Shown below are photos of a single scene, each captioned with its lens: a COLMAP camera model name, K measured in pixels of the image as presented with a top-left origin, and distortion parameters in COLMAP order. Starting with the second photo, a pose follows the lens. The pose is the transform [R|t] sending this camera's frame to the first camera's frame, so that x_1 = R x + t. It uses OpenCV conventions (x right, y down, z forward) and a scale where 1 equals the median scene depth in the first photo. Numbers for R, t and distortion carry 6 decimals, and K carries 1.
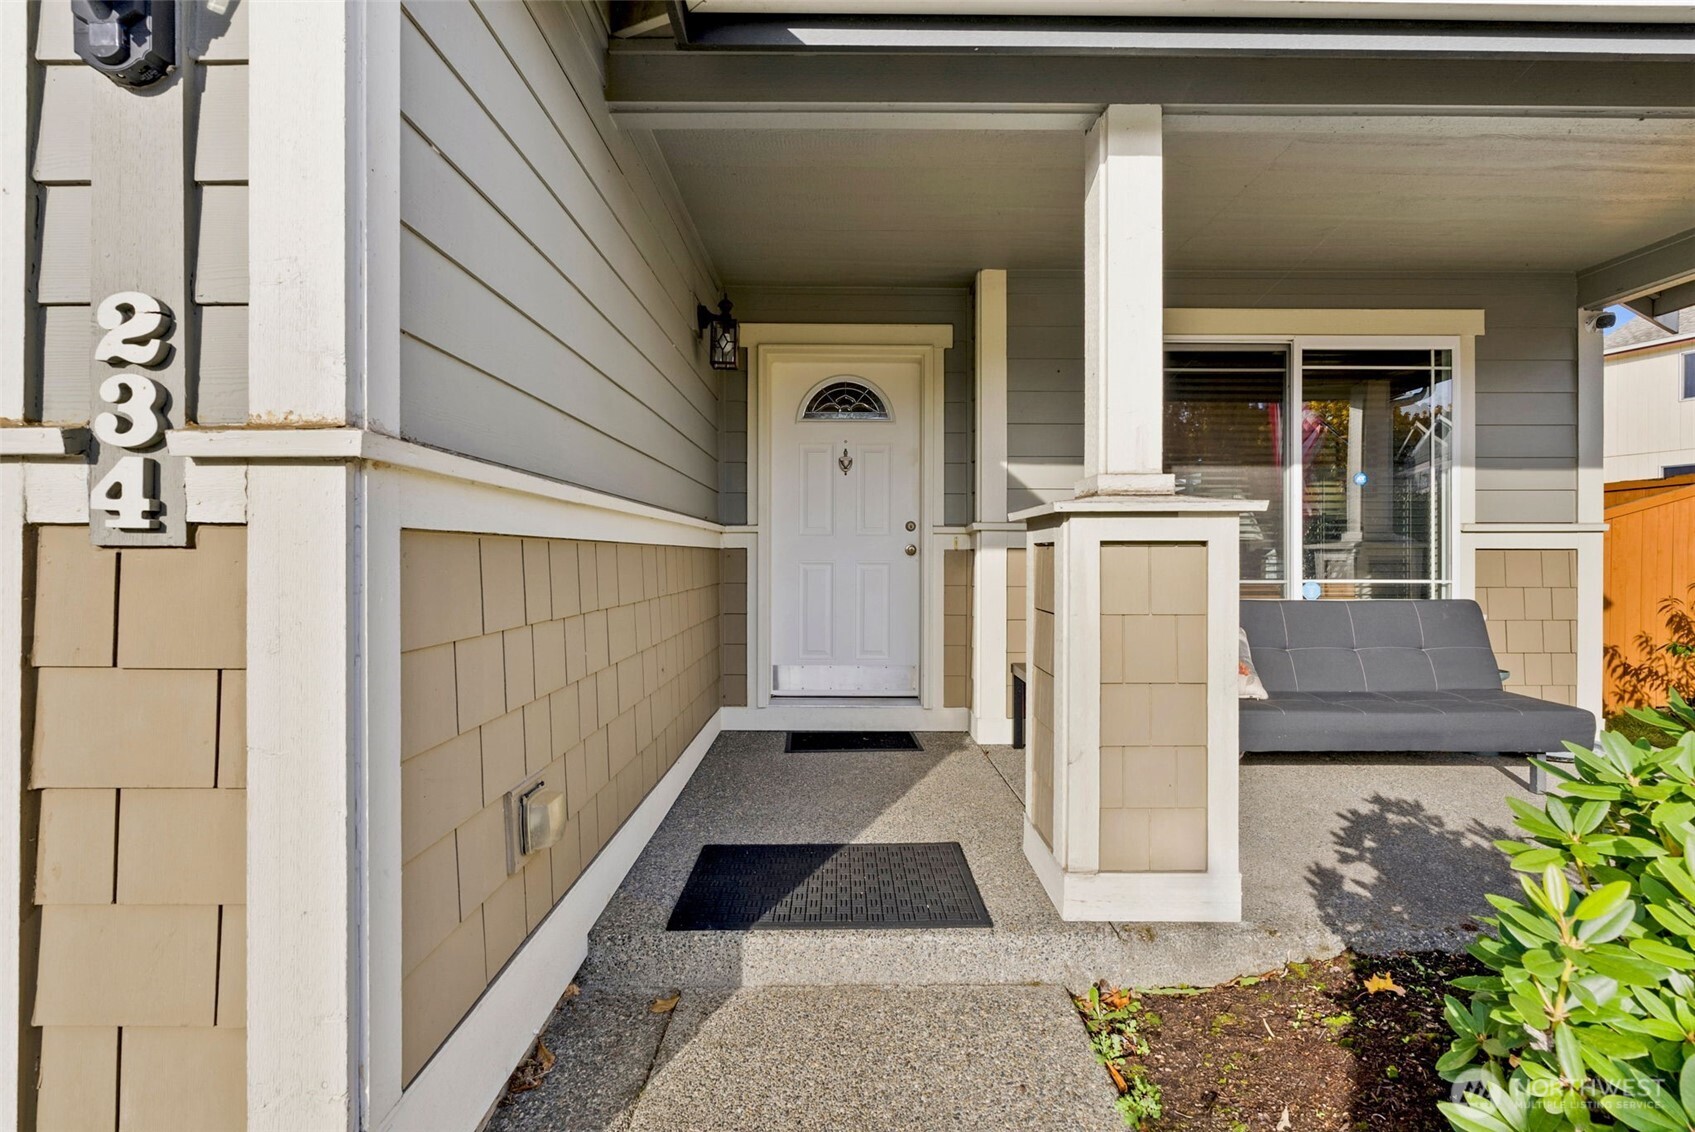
lens RADIAL K [[765.4, 0, 847.5], [0, 765.4, 566.0], [0, 0, 1]] dist [-0.000255, -0.000041]
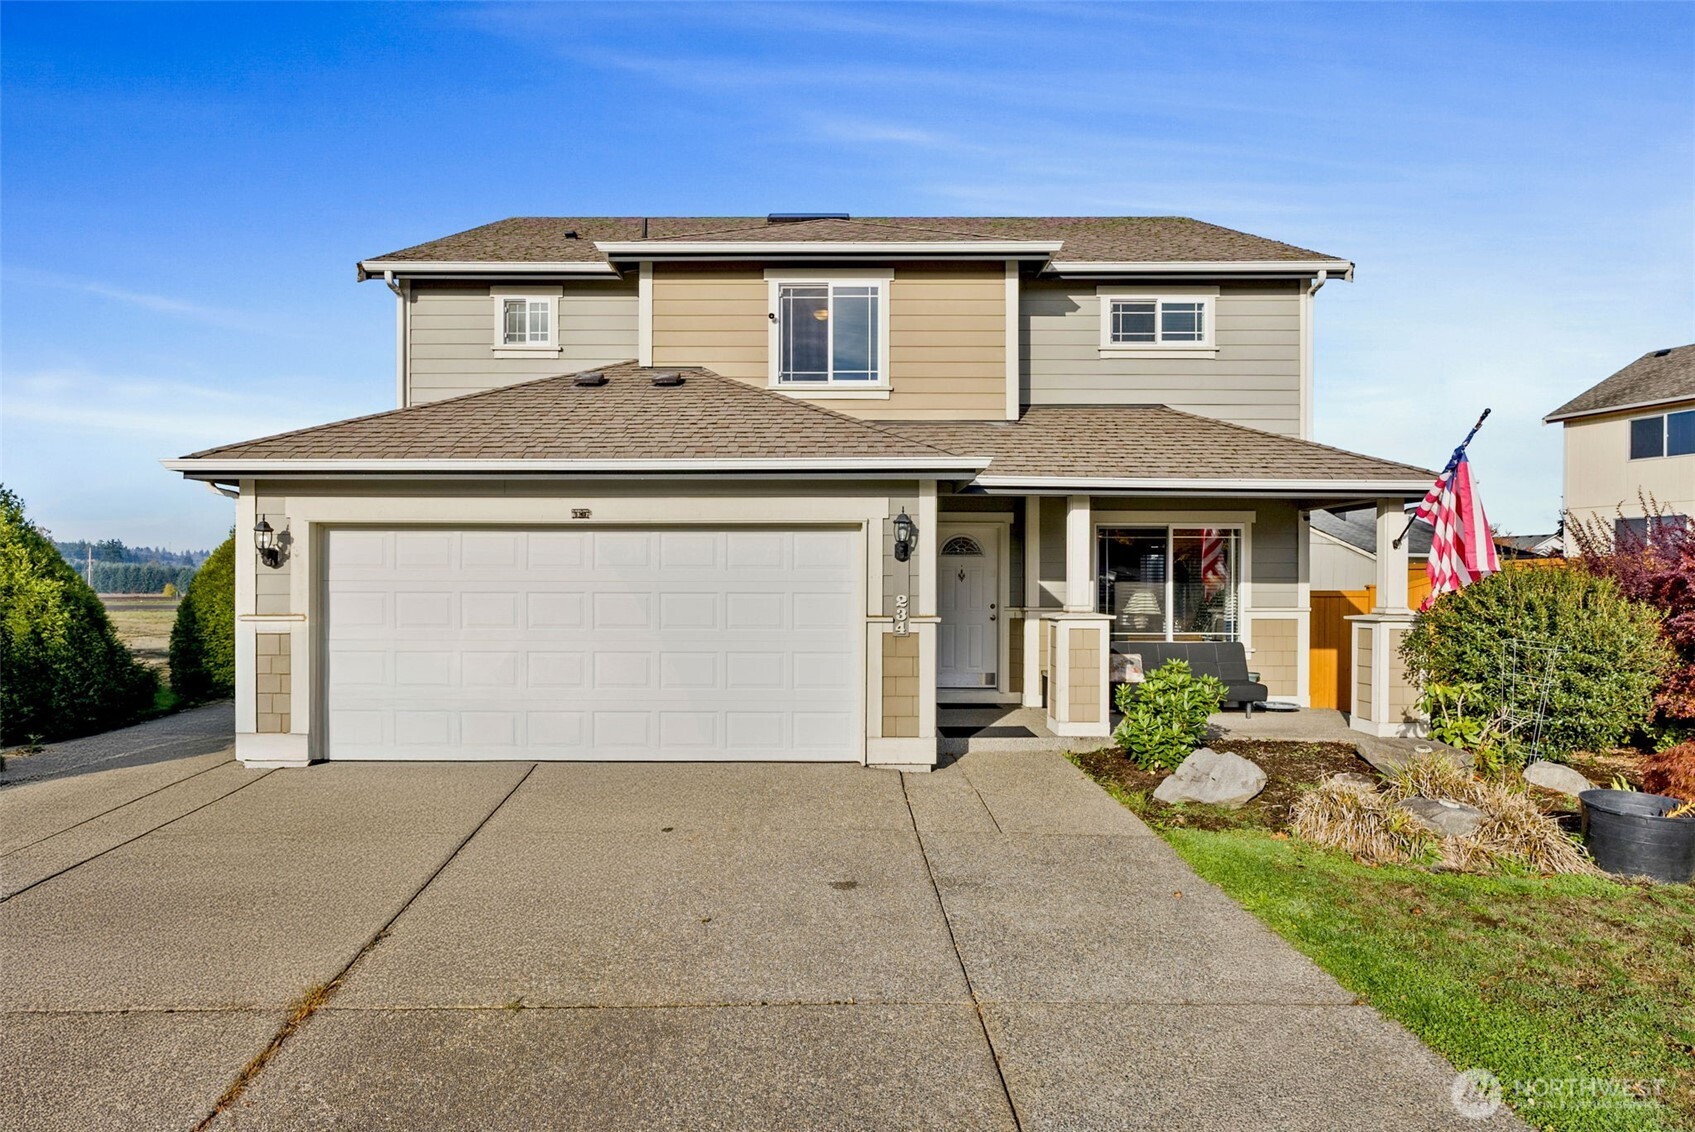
lens RADIAL K [[915.7, 0, 838.6], [0, 915.7, 588.9], [0, 0, 1]] dist [-0.001187, -0.000526]
pose [[0.999998, 0.001619, 0.001417, -0.376483], [-0.001614, 0.999992, -0.003731, -0.098521], [-0.001423, 0.003729, 0.999992, -1.648698]]
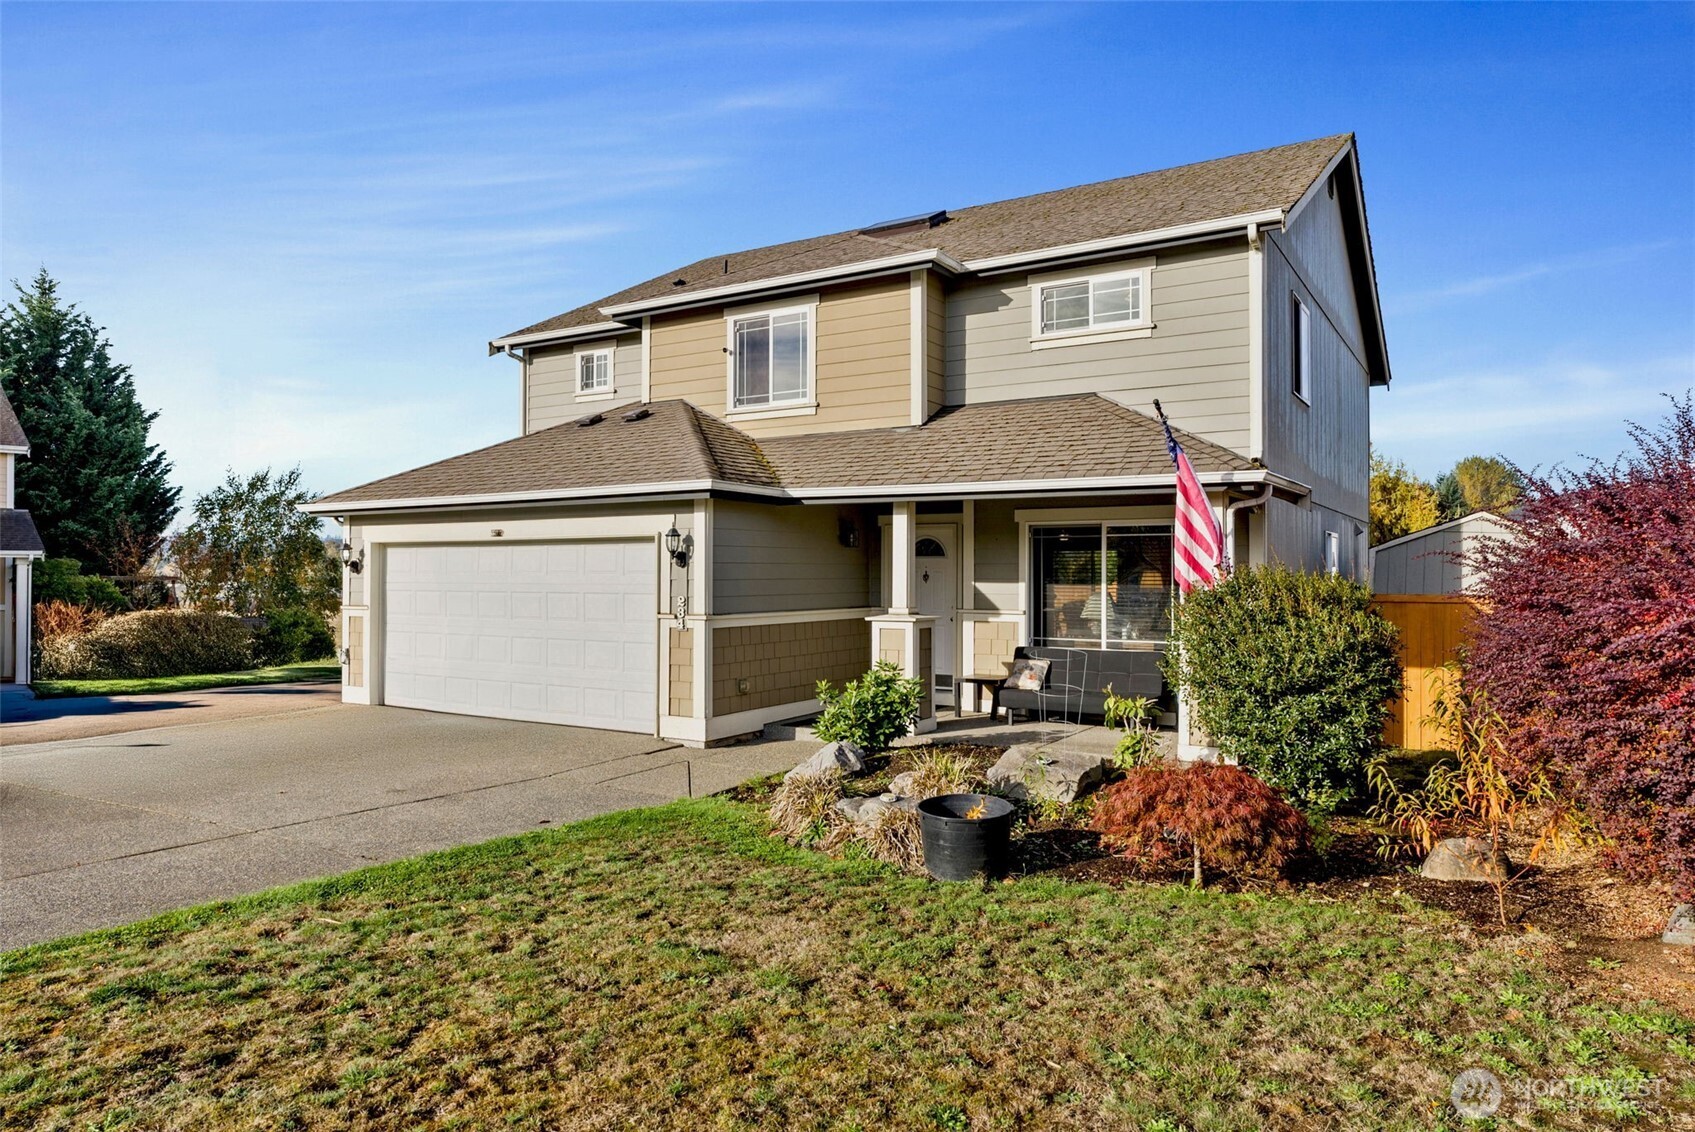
lens RADIAL K [[1085.1, 0, 847.5], [0, 1085.1, 566.0], [0, 0, 1]] dist [0.000672, -0.000004]
pose [[0.851388, -0.002201, -0.524531, 1.522311], [-0.007052, 0.999853, -0.015641, -0.128885], [0.524489, 0.017016, 0.851247, -1.819995]]
